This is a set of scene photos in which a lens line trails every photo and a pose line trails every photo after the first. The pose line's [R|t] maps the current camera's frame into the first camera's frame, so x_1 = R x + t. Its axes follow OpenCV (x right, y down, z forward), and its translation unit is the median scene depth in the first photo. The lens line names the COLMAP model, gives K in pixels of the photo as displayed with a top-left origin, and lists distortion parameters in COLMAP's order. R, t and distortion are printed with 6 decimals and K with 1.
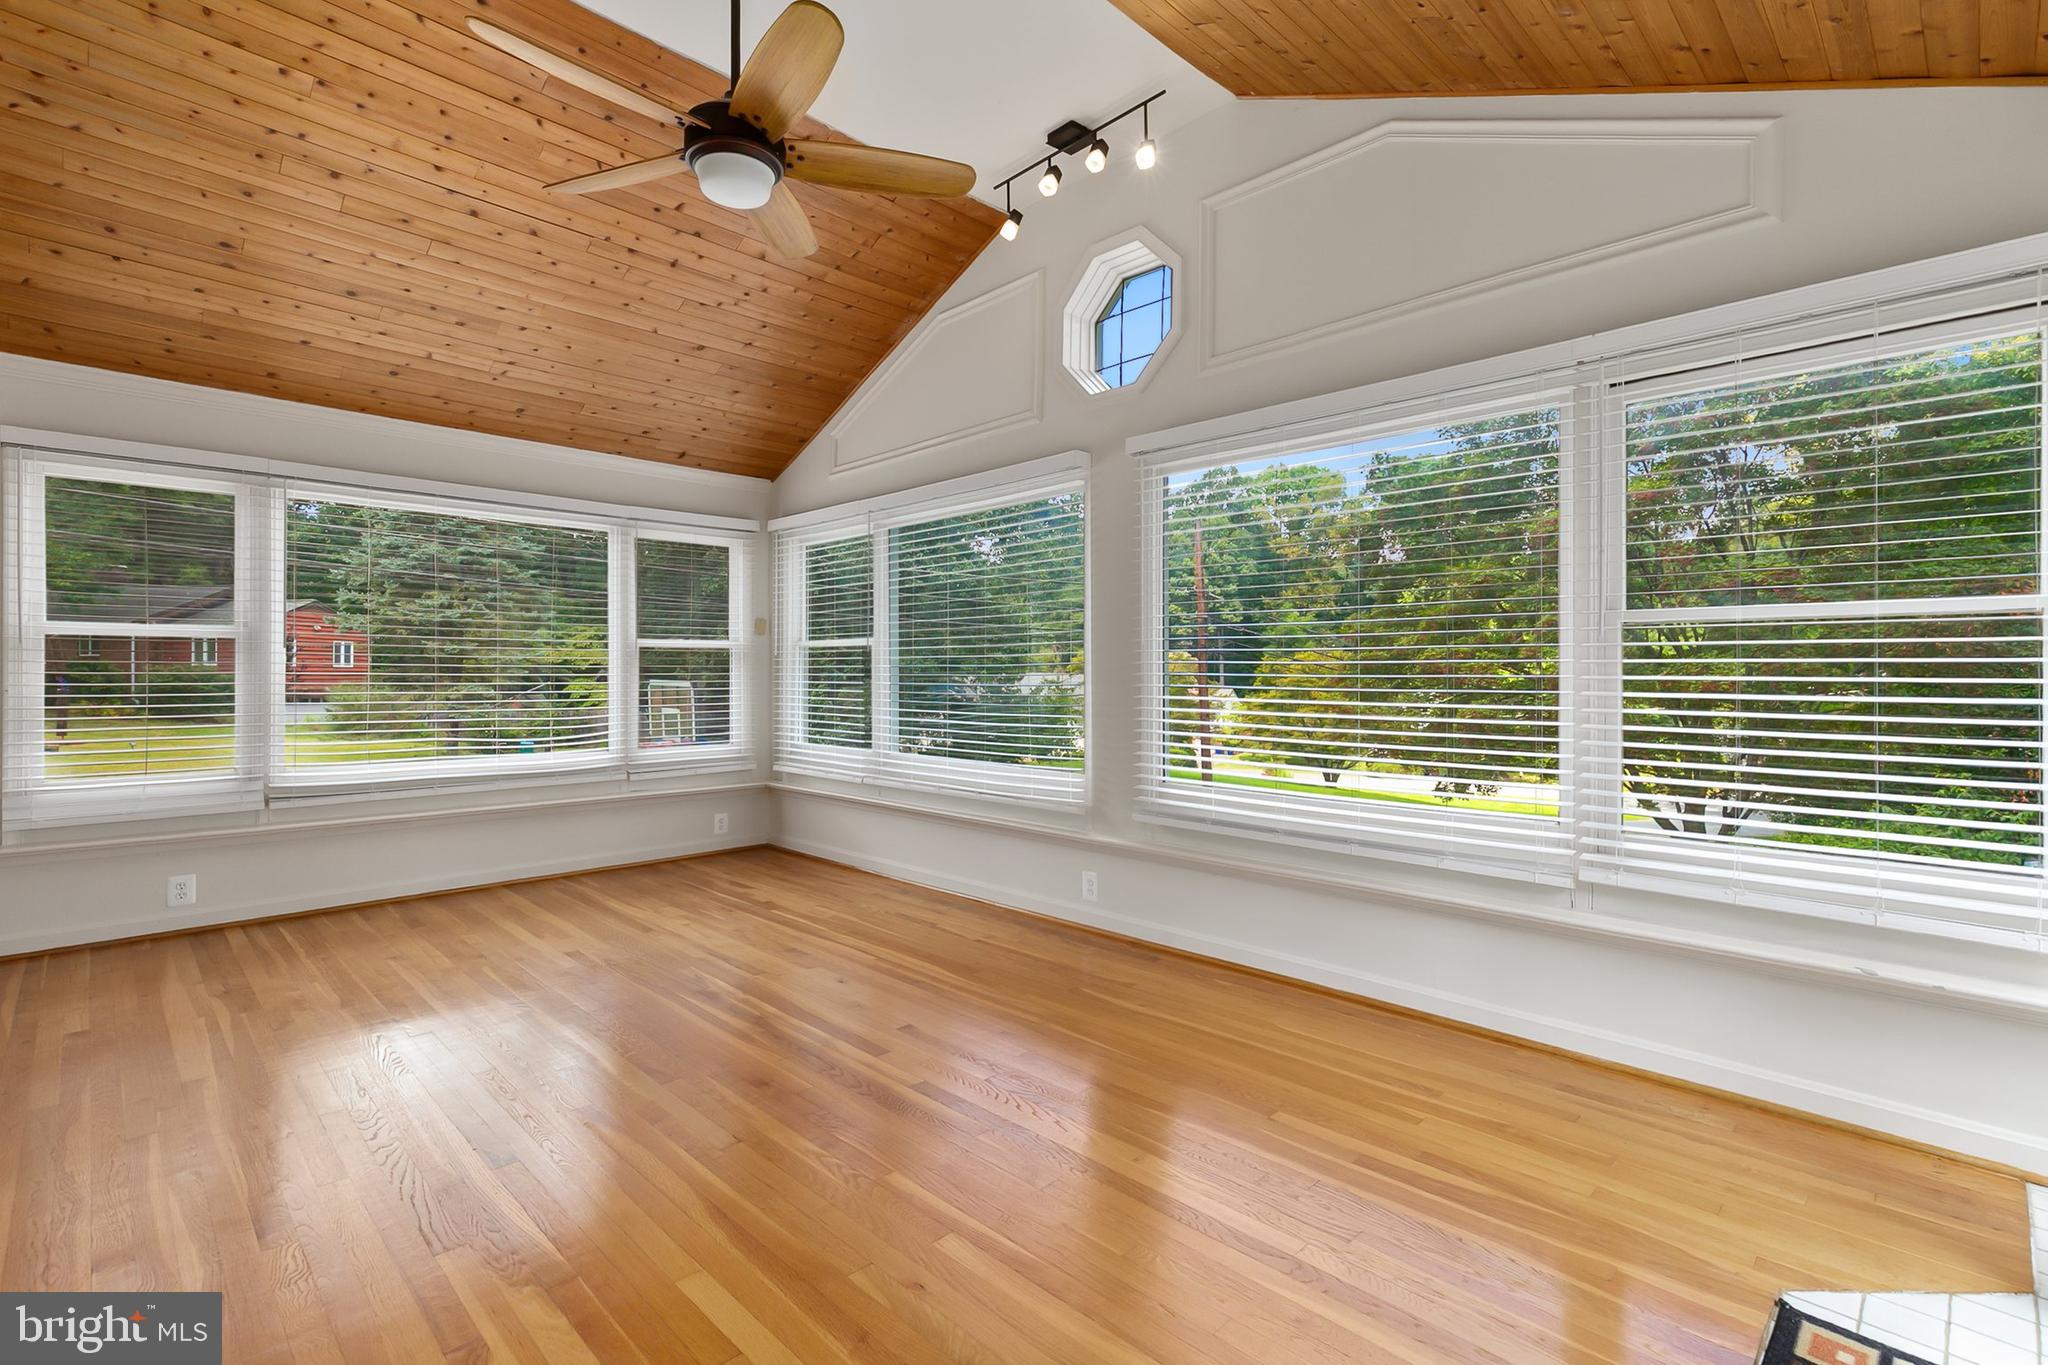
lens RADIAL K [[937.8, 0, 1013.3], [0, 937.8, 677.6], [0, 0, 1]] dist [0.013080, -0.001523]
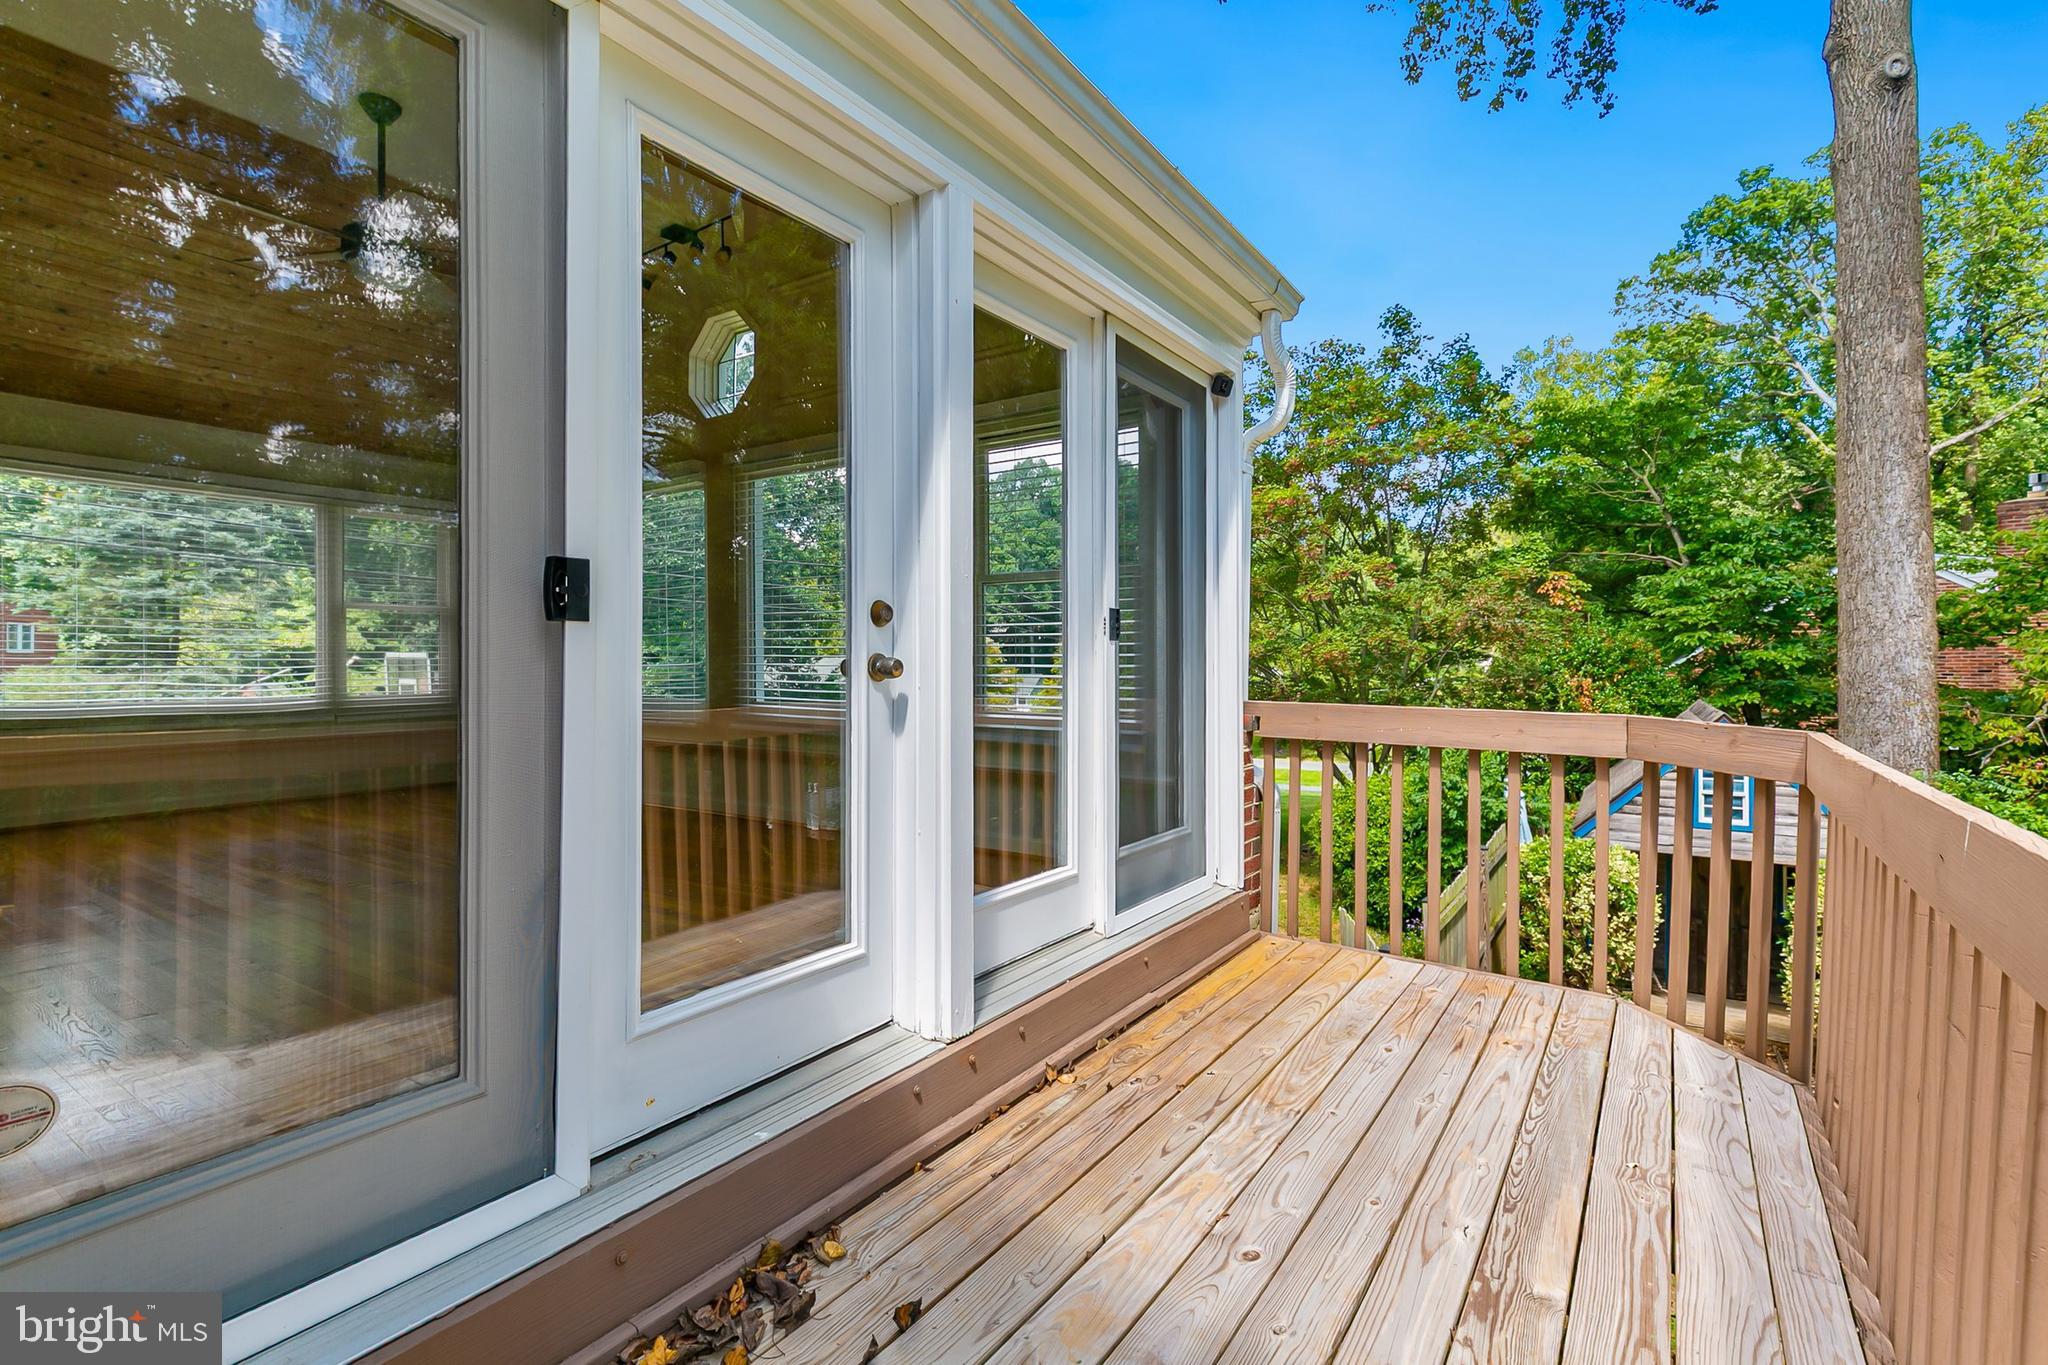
lens RADIAL K [[937.8, 0, 1013.3], [0, 937.8, 677.6], [0, 0, 1]] dist [0.013080, -0.001523]
pose [[0.981587, -0.005774, 0.190928, 0.278731], [0.003534, 0.999921, 0.012069, 0.062807], [-0.190983, -0.011172, 0.981530, -0.459396]]
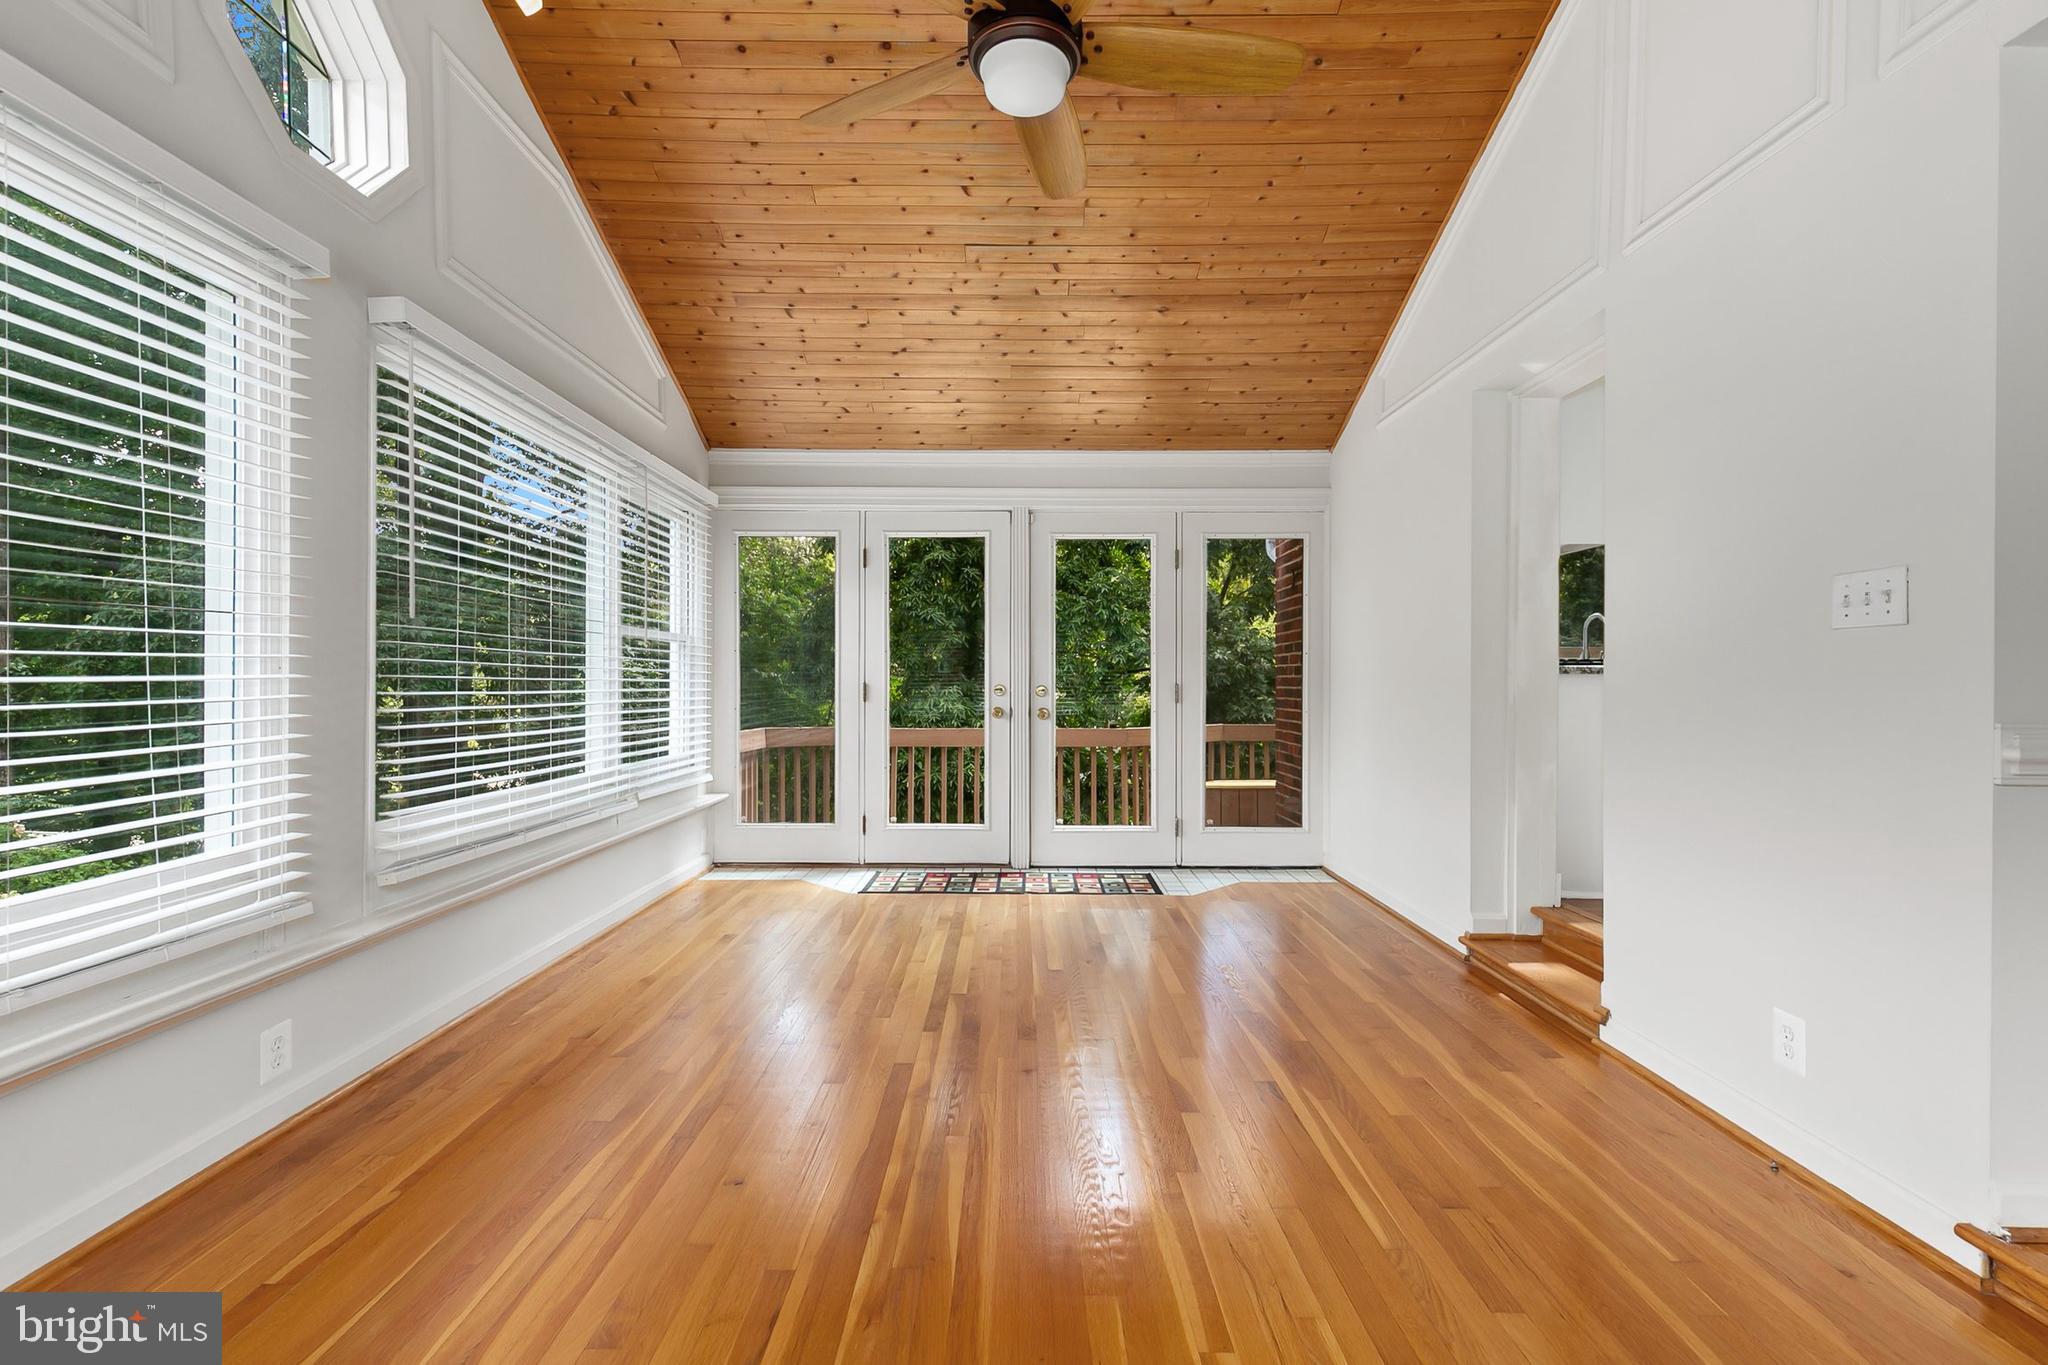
lens RADIAL K [[937.8, 0, 1013.3], [0, 937.8, 677.6], [0, 0, 1]] dist [0.013080, -0.001523]
pose [[-0.710831, -0.011120, 0.703275, -0.601129], [-0.007575, 0.999938, 0.008154, -0.003741], [-0.703322, 0.000469, -0.710871, 1.079041]]
